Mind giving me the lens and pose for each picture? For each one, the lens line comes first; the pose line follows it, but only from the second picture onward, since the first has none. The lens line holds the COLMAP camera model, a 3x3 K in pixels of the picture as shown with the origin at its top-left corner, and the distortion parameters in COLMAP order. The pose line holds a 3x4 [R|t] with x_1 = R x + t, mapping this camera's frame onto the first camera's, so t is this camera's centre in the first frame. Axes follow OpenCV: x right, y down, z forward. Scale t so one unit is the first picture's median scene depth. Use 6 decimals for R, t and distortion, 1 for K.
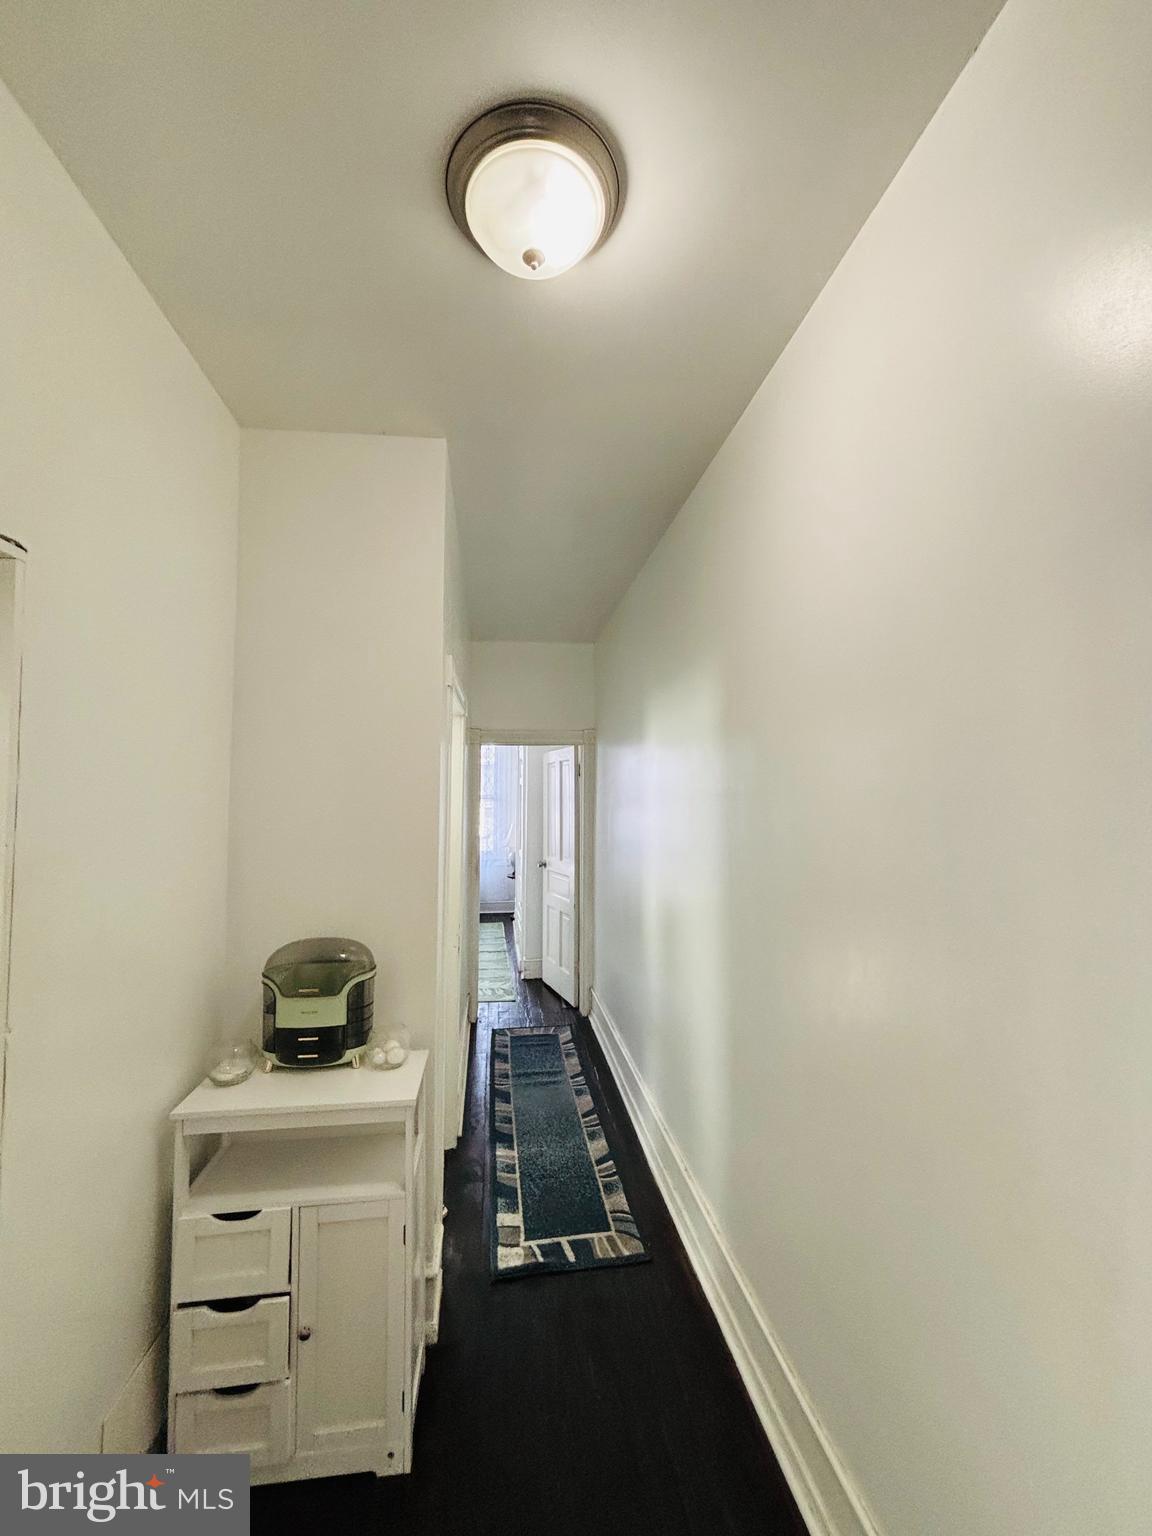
lens RADIAL K [[616.8, 0, 576.9], [0, 616.8, 768.8], [0, 0, 1]] dist [-0.001131, 0.000006]
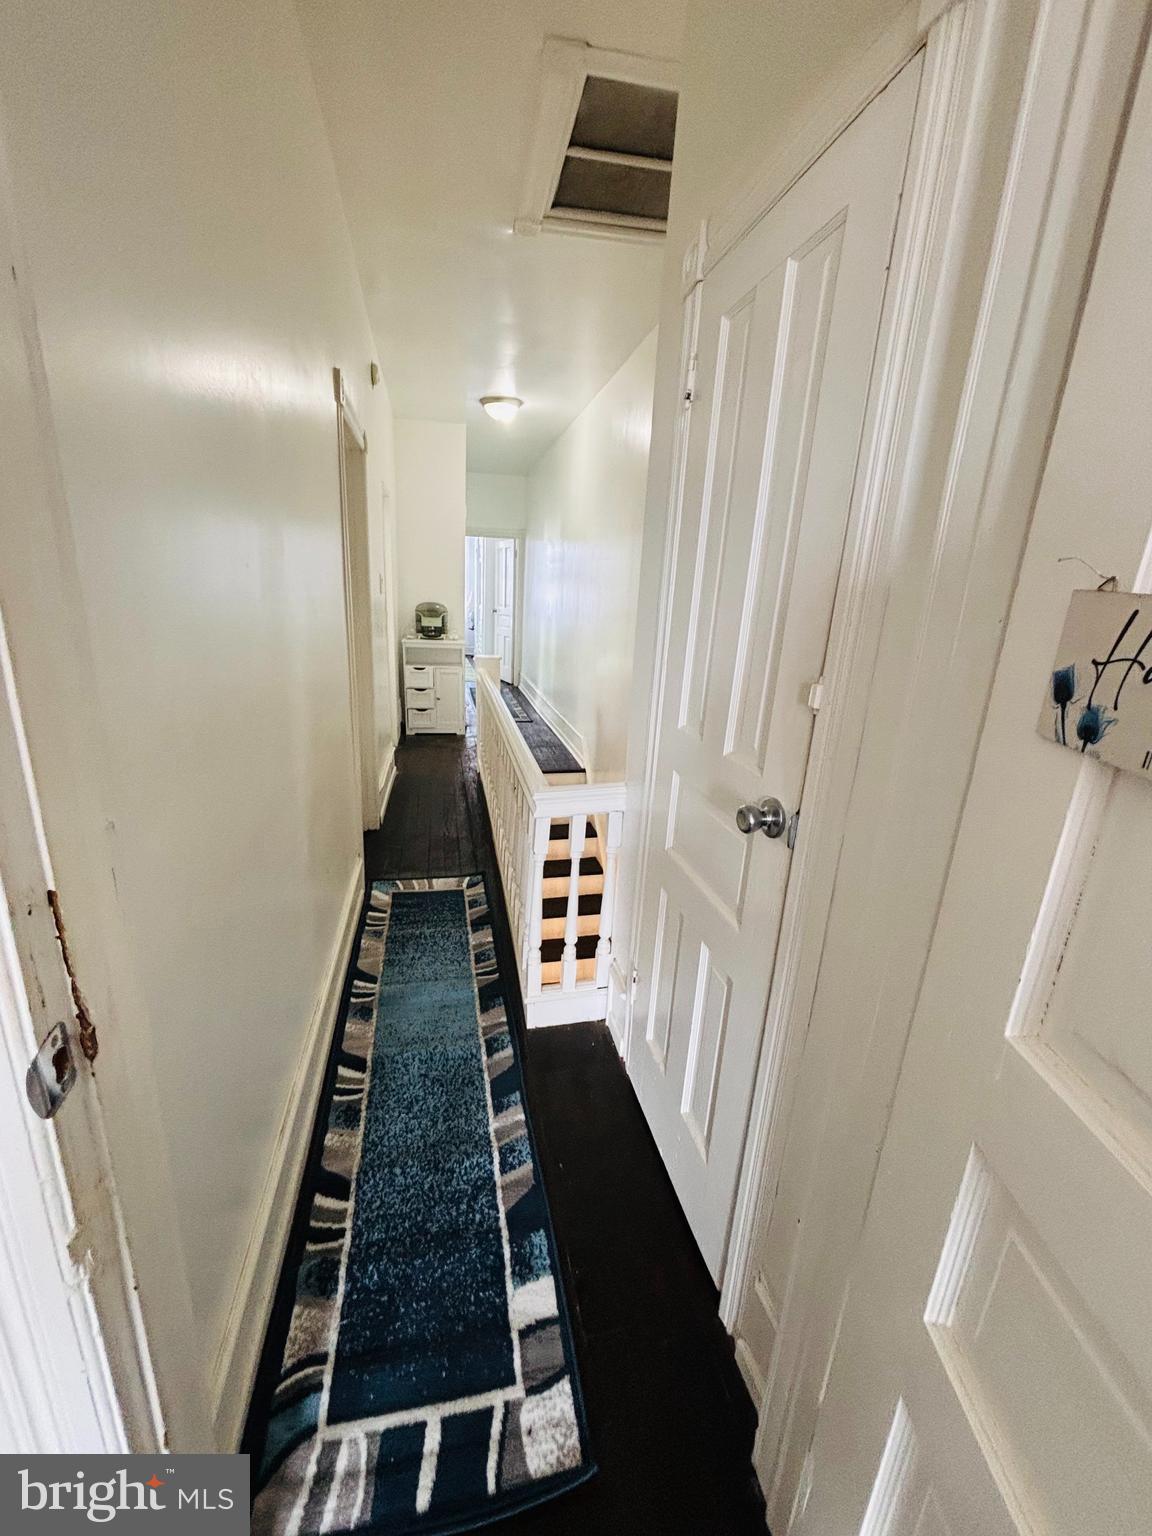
lens RADIAL K [[616.8, 0, 573.6], [0, 616.8, 767.2], [0, 0, 1]] dist [-0.001131, 0.000006]
pose [[0.995682, 0.025087, 0.089370, 0.038645], [-0.052339, 0.946872, 0.317324, 0.018465], [-0.076661, -0.320632, 0.944097, -1.470902]]
